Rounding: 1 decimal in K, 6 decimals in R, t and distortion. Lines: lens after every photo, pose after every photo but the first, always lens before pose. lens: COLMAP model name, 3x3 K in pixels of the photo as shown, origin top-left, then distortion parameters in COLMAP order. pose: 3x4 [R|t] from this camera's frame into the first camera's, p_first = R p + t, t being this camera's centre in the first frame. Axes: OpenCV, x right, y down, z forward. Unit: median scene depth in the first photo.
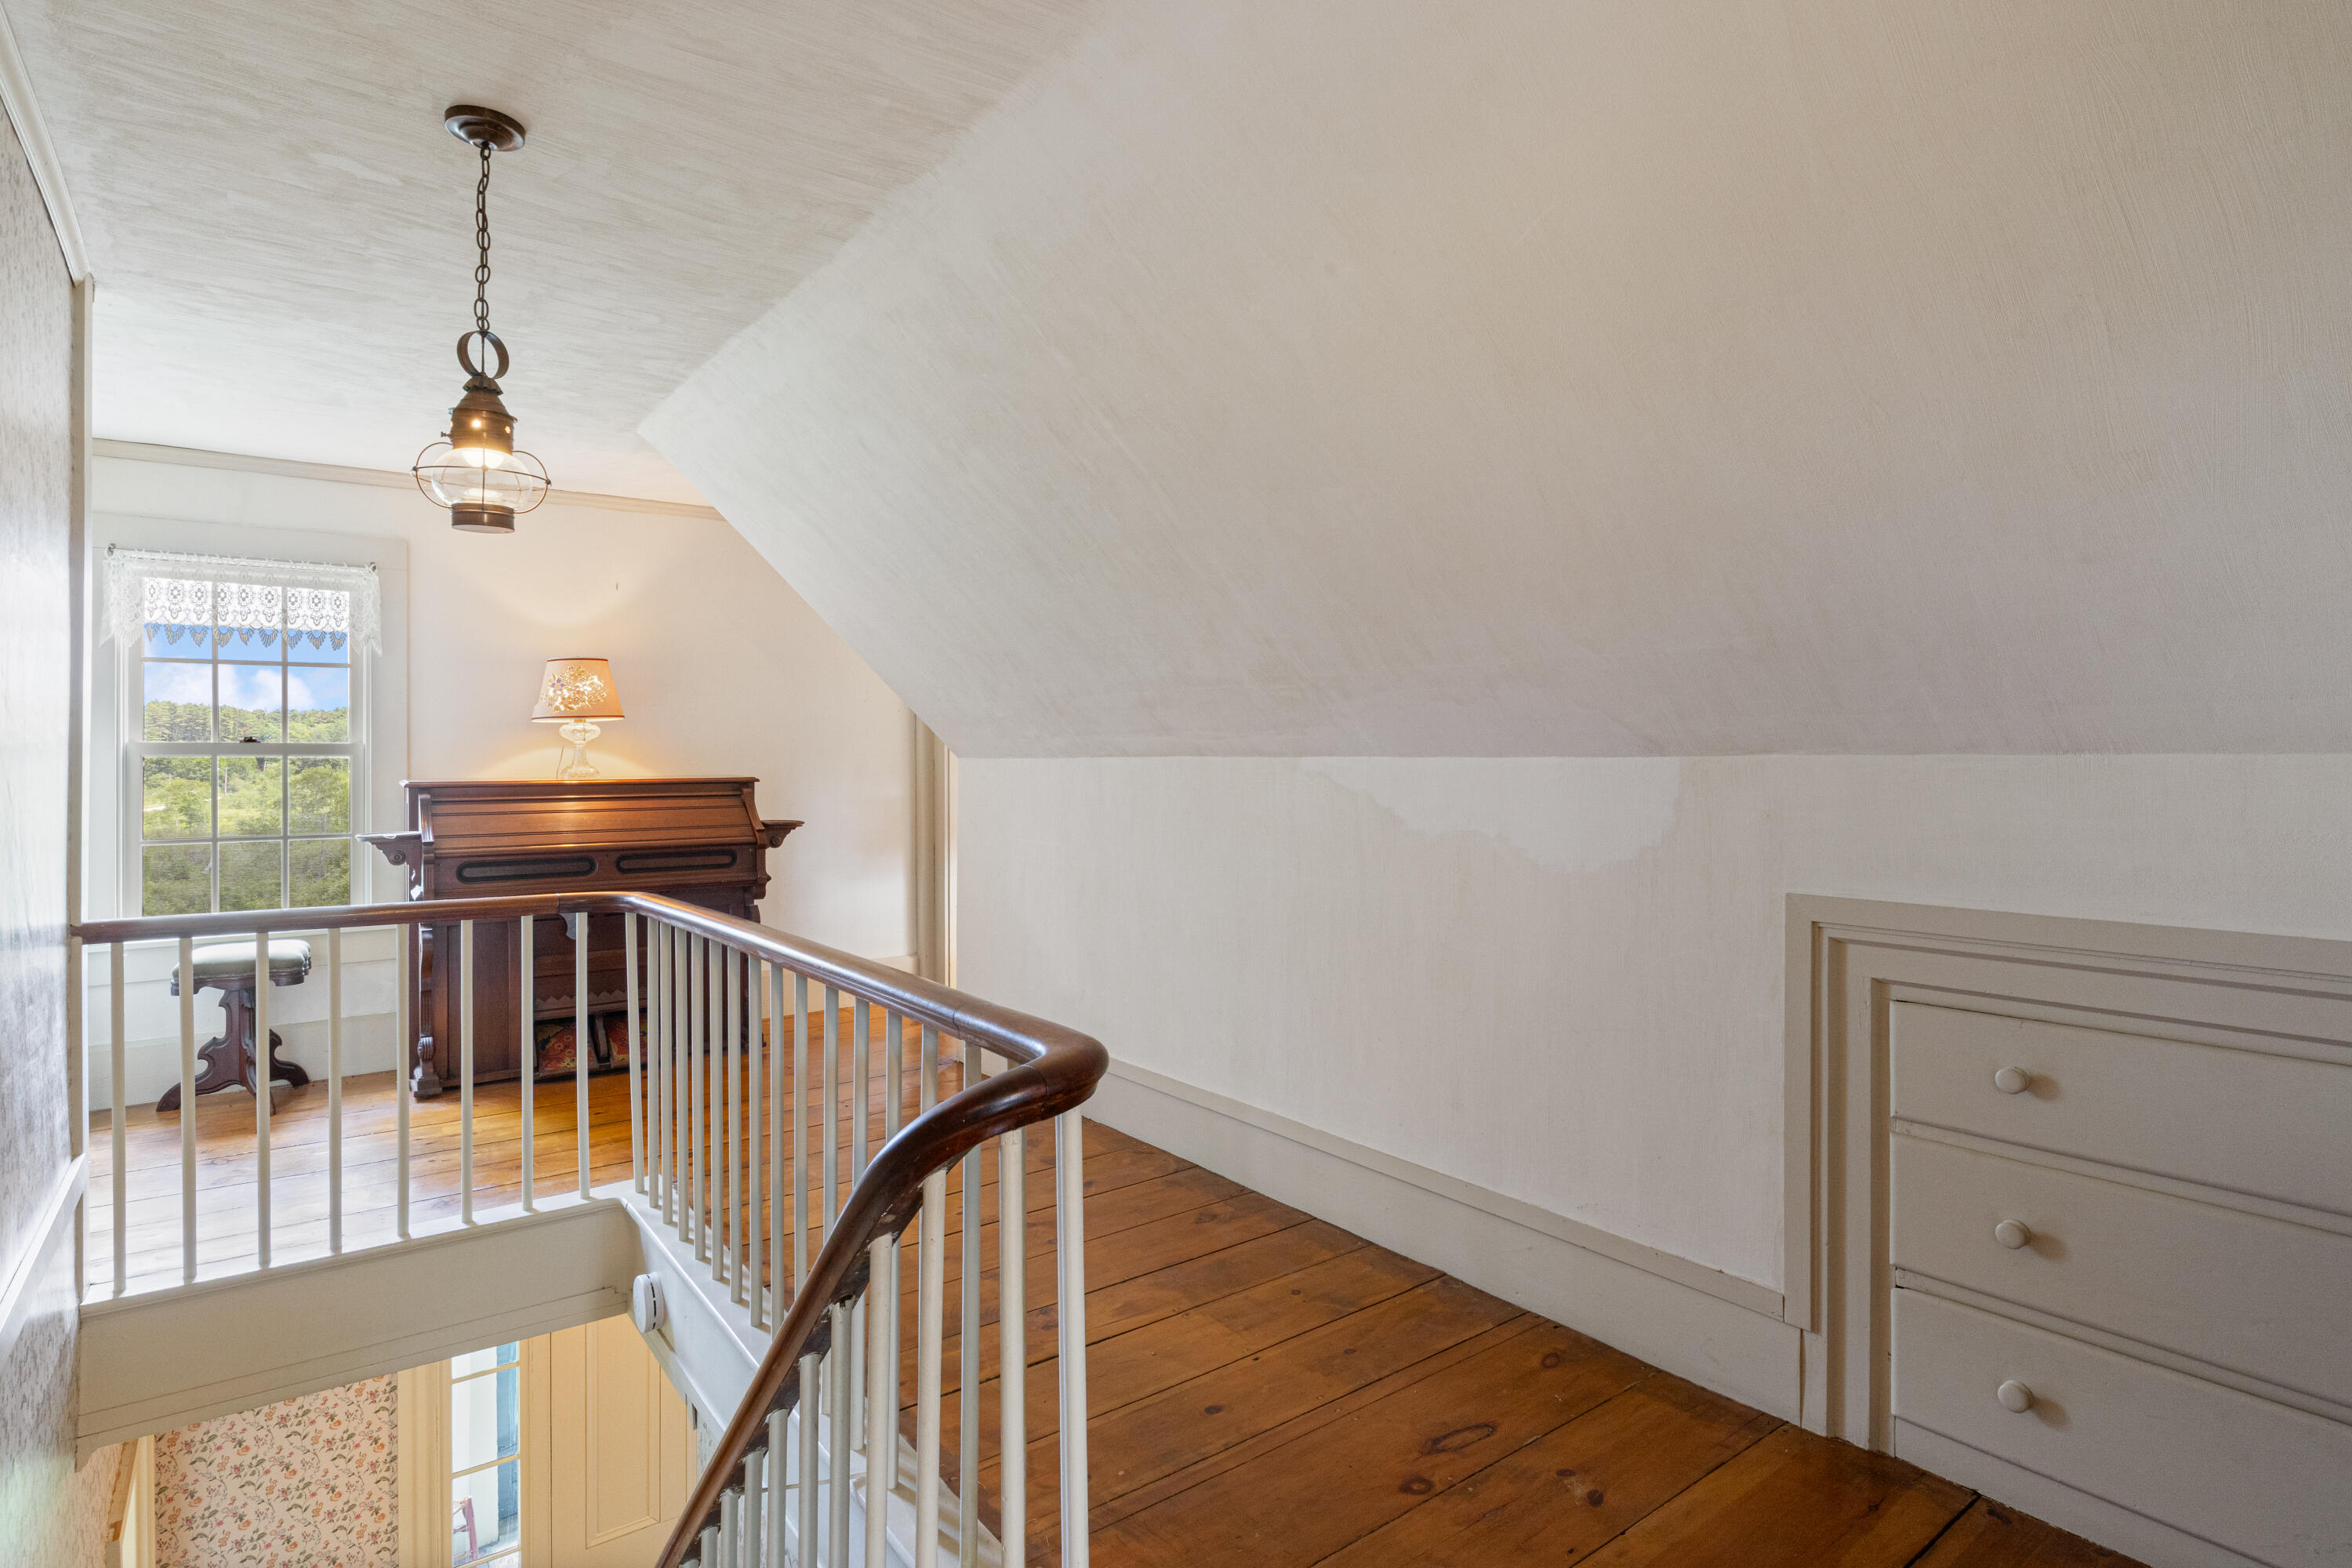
lens RADIAL K [[1190.7, 0, 1178.7], [0, 1190.7, 760.3], [0, 0, 1]] dist [-0.006382, -0.001484]
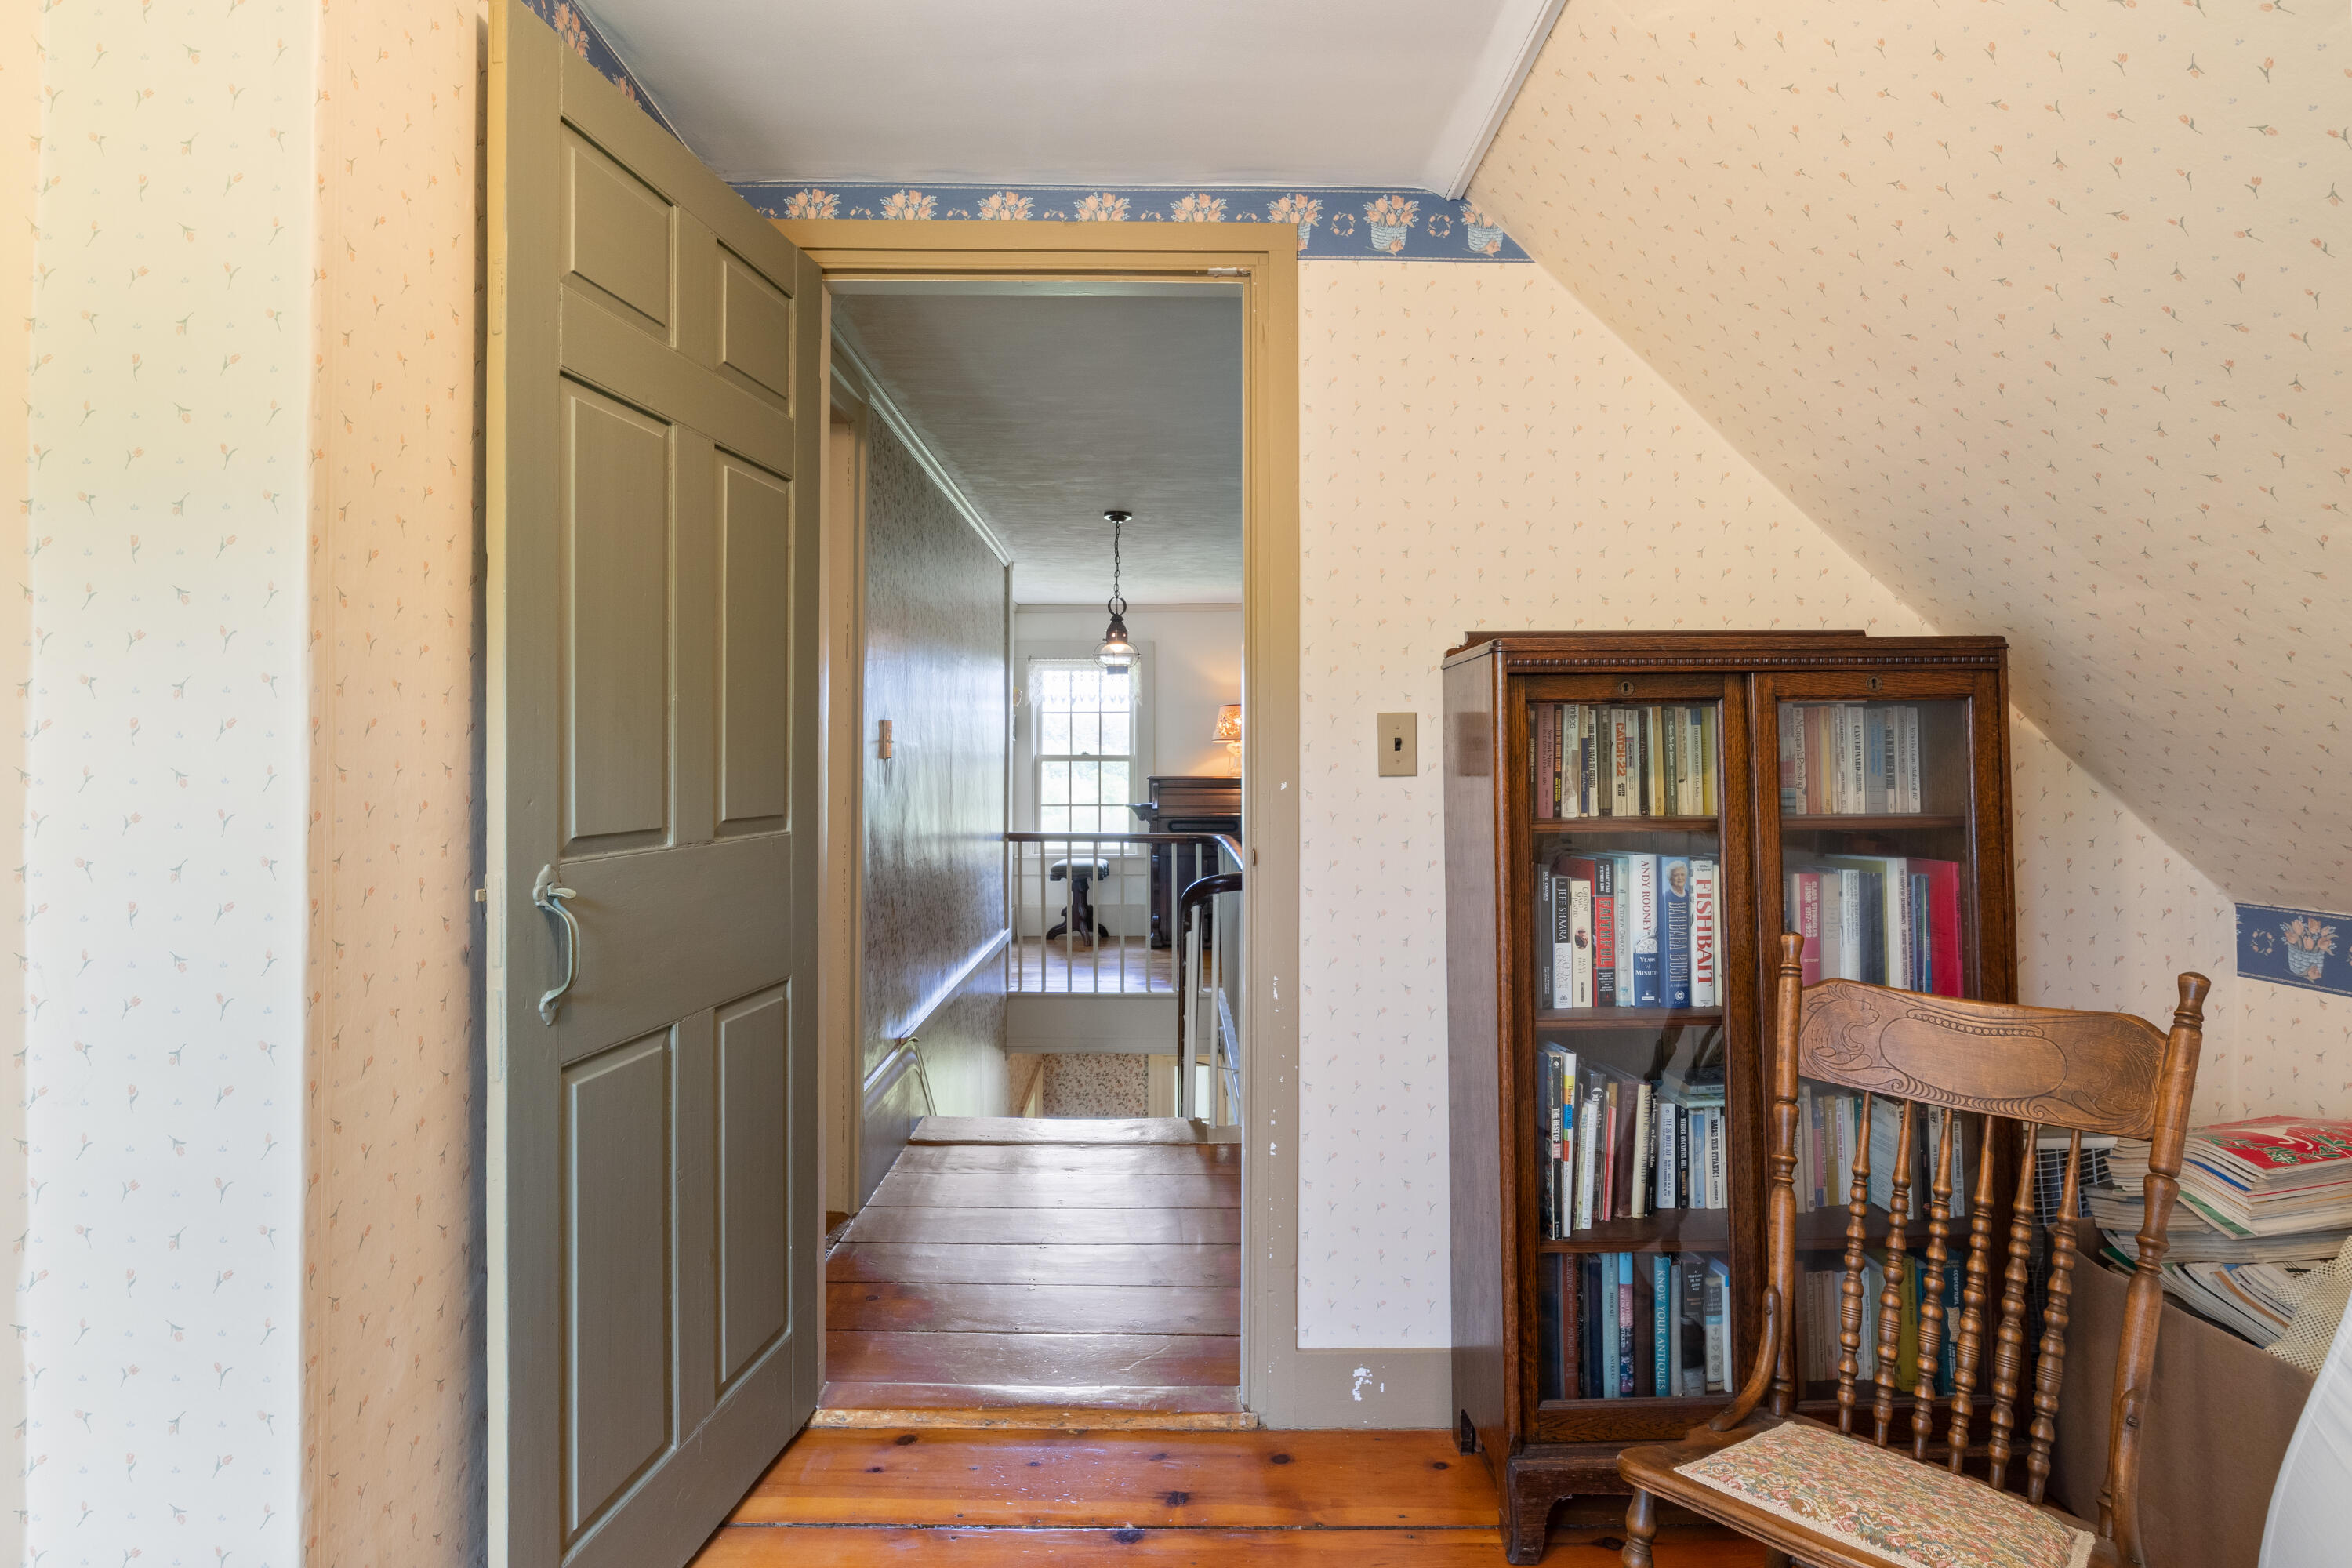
lens RADIAL K [[1190.7, 0, 1172.4], [0, 1190.7, 773.4], [0, 0, 1]] dist [-0.006382, -0.001484]
pose [[0.796363, 0.009859, -0.604739, 0.802420], [-0.003216, 0.999922, 0.012067, -0.014598], [0.604811, -0.007664, 0.796332, -0.727400]]
